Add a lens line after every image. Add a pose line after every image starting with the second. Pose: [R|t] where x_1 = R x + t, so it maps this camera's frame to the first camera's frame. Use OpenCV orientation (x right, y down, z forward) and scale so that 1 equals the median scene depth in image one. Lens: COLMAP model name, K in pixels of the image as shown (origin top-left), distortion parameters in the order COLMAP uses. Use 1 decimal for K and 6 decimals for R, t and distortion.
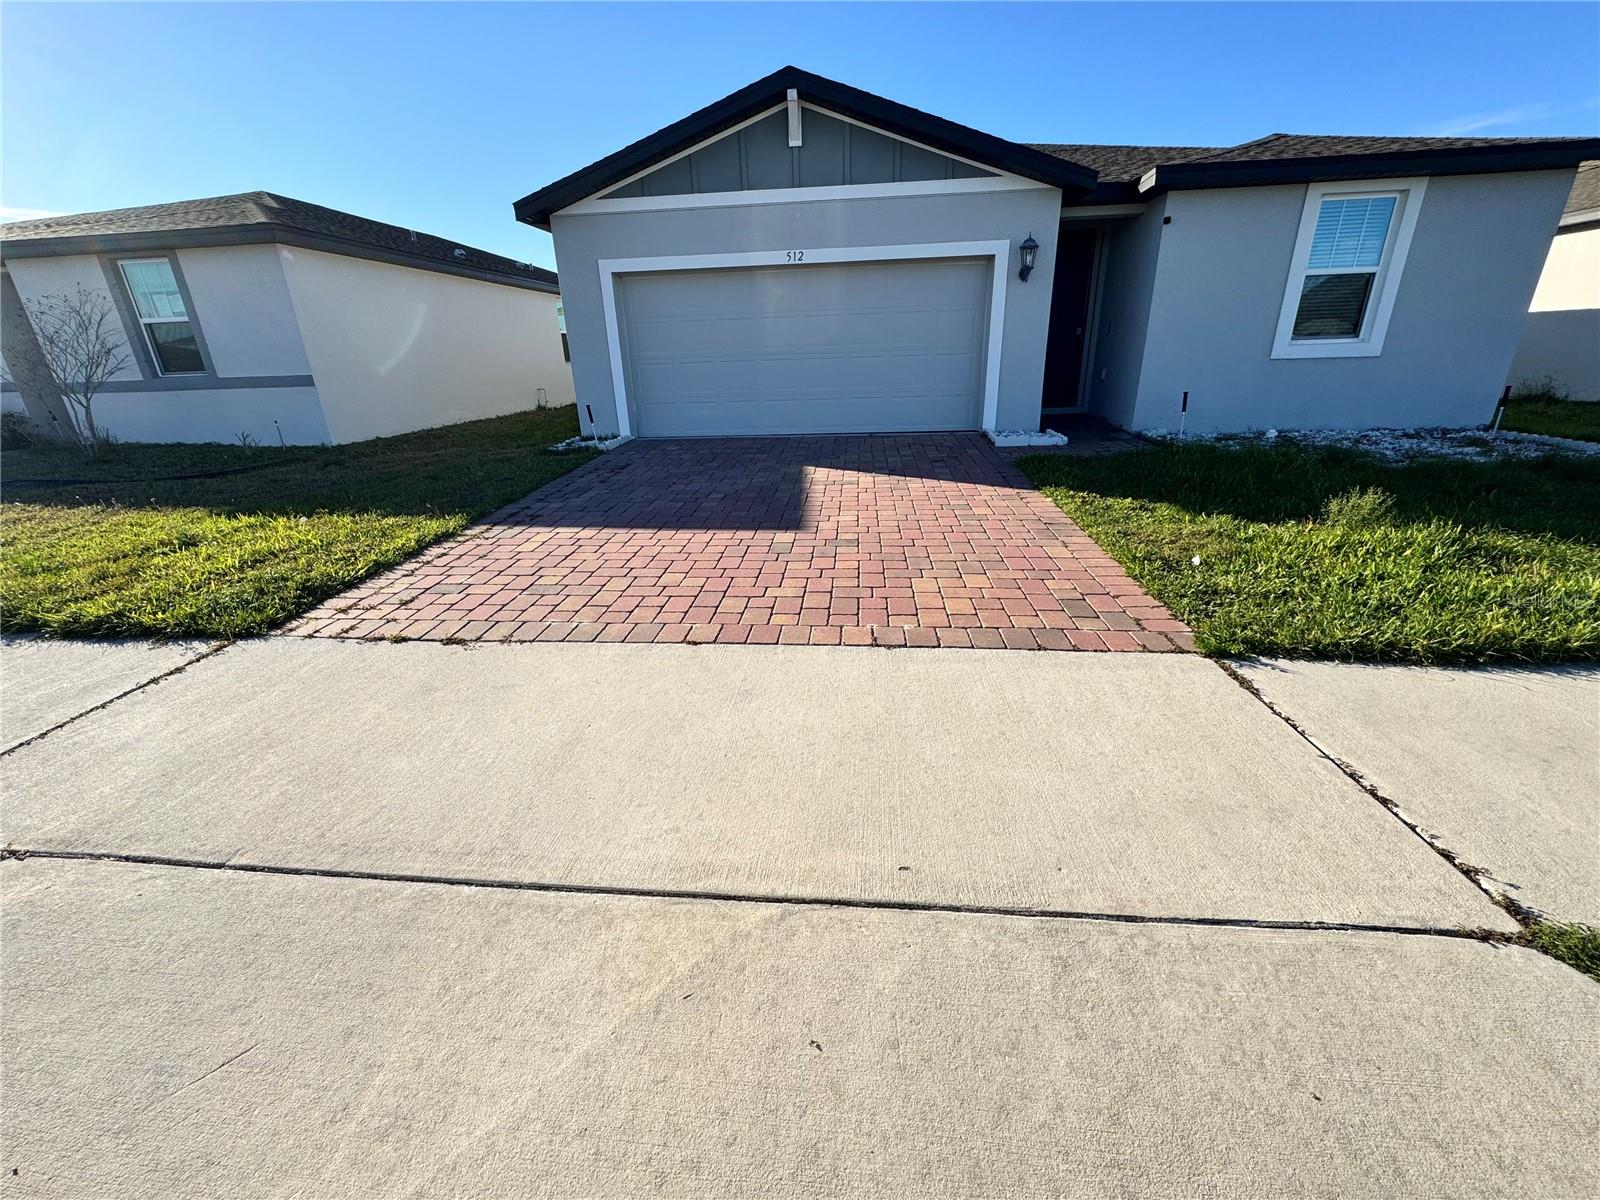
lens RADIAL K [[638.3, 0, 797.7], [0, 638.3, 598.1], [0, 0, 1]] dist [-0.003256, 0.000683]
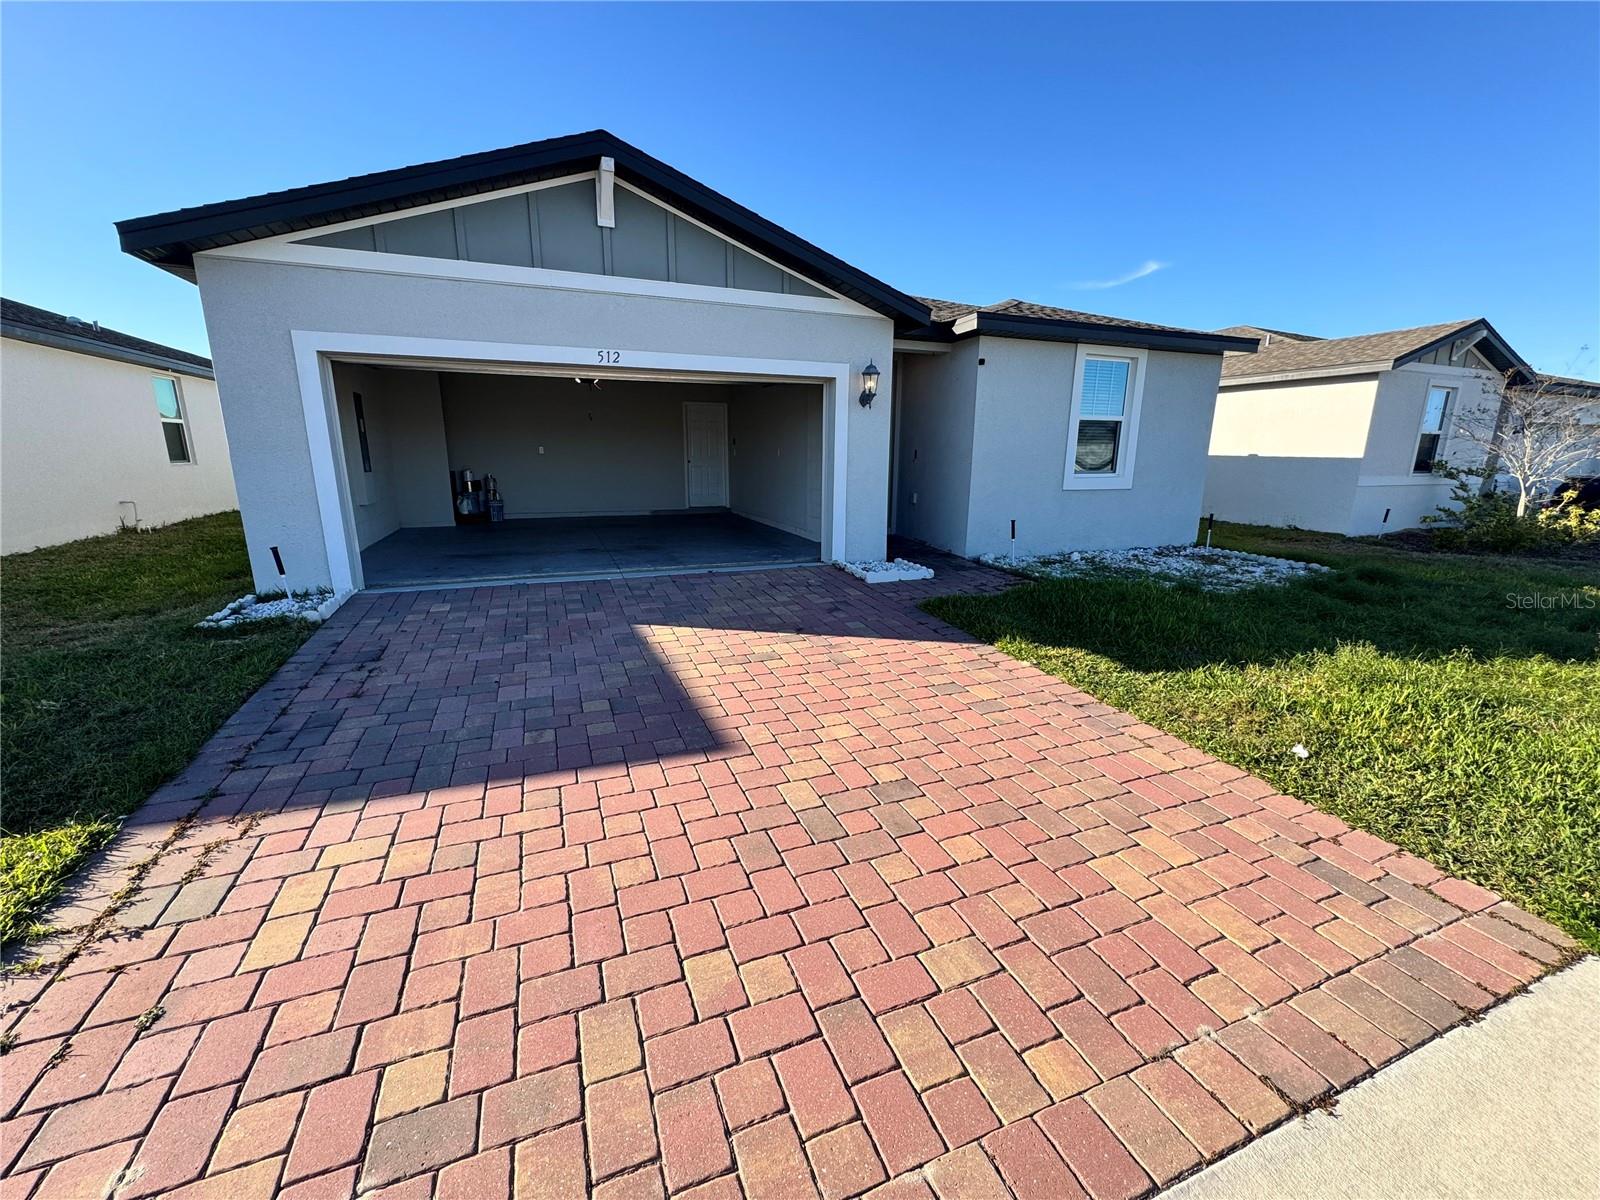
lens RADIAL K [[638.3, 0, 800.2], [0, 638.3, 599.0], [0, 0, 1]] dist [-0.003256, 0.000683]
pose [[0.889736, -0.067586, 0.451445, -0.181553], [0.131235, 0.985099, -0.111166, -0.135022], [-0.437205, 0.158153, 0.885347, 0.270589]]
